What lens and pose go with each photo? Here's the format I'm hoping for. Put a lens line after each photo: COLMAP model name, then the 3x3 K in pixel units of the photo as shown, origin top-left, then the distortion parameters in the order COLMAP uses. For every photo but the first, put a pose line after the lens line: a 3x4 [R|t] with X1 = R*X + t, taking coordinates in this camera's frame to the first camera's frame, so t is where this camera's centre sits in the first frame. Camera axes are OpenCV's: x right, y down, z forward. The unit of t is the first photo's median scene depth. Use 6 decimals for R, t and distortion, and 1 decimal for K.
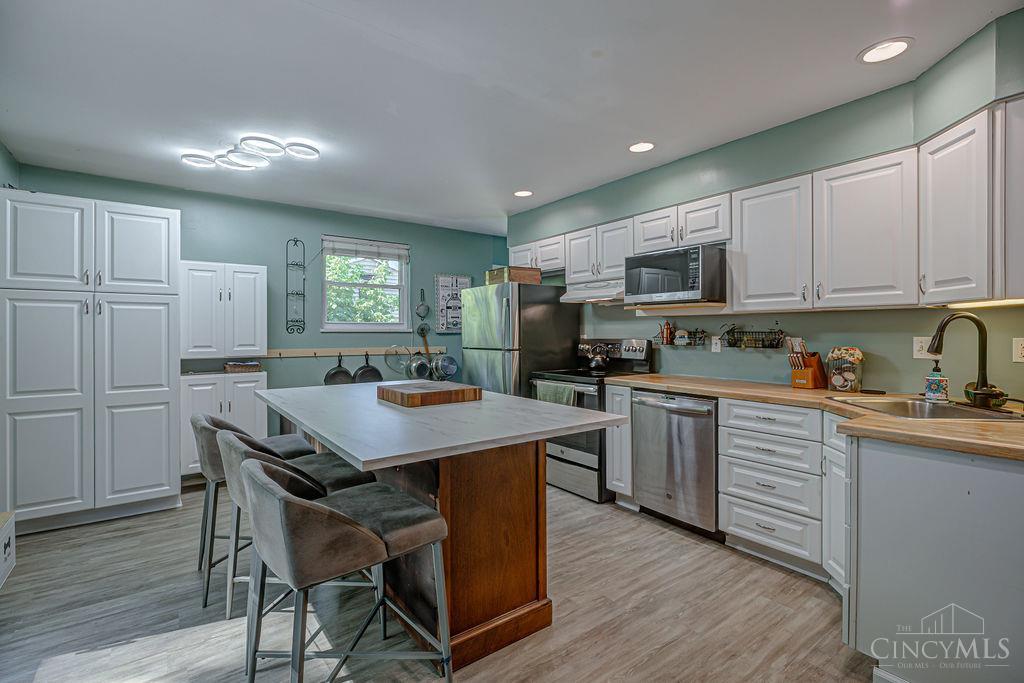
lens RADIAL K [[478.7, 0, 512.0], [0, 478.7, 341.5], [0, 0, 1]] dist [0.001177, -0.000120]
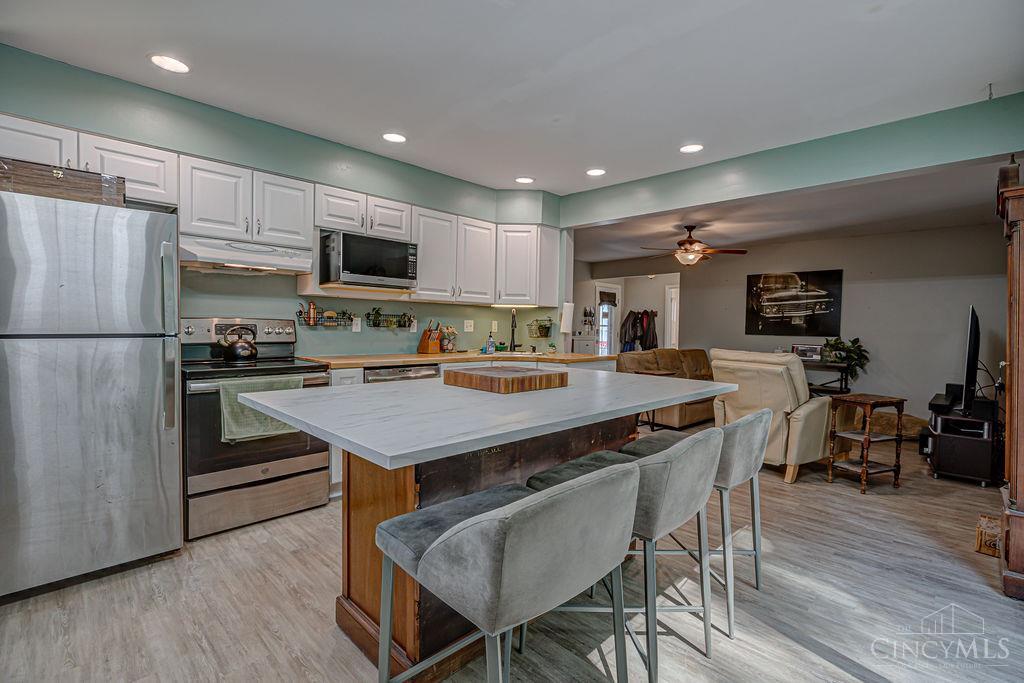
lens RADIAL K [[452.1, 0, 512.0], [0, 452.1, 341.5], [0, 0, 1]] dist [-0.022957, -0.000115]
pose [[-0.145568, -0.034181, 0.988758, -0.584107], [0.003841, 0.999376, 0.035113, 0.008098], [-0.989341, 0.008909, -0.145346, 0.681540]]
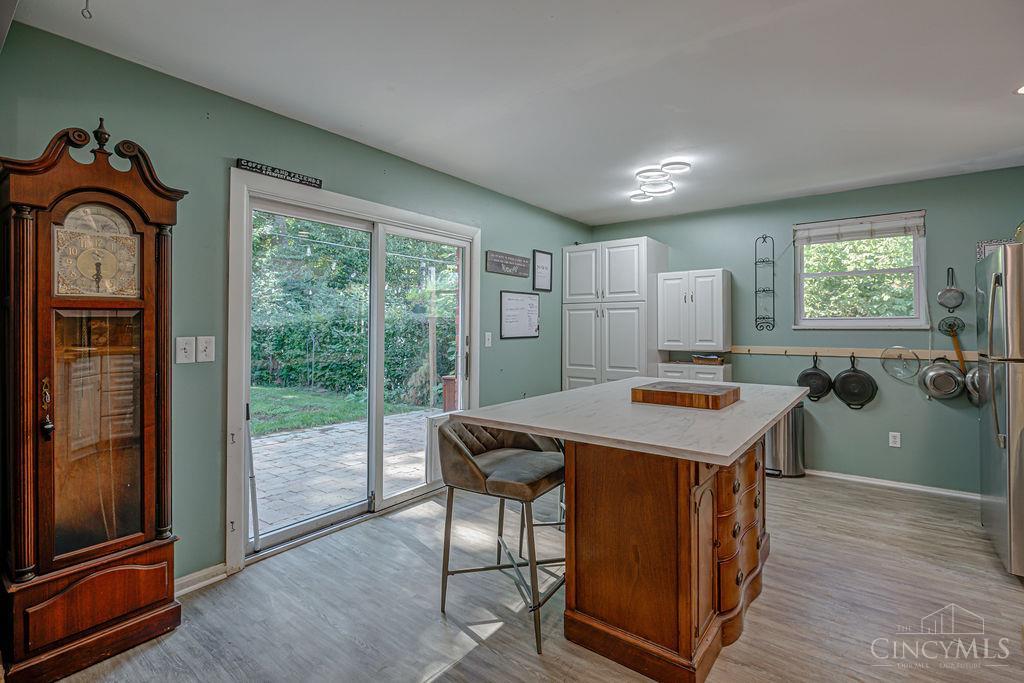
lens RADIAL K [[474.2, 0, 511.7], [0, 474.2, 330.9], [0, 0, 1]] dist [-0.001621, -0.000061]
pose [[0.269326, 0.004973, -0.963036, 0.398660], [-0.018647, 0.999826, -0.000052, -0.006766], [0.962869, 0.017972, 0.269372, 0.256987]]
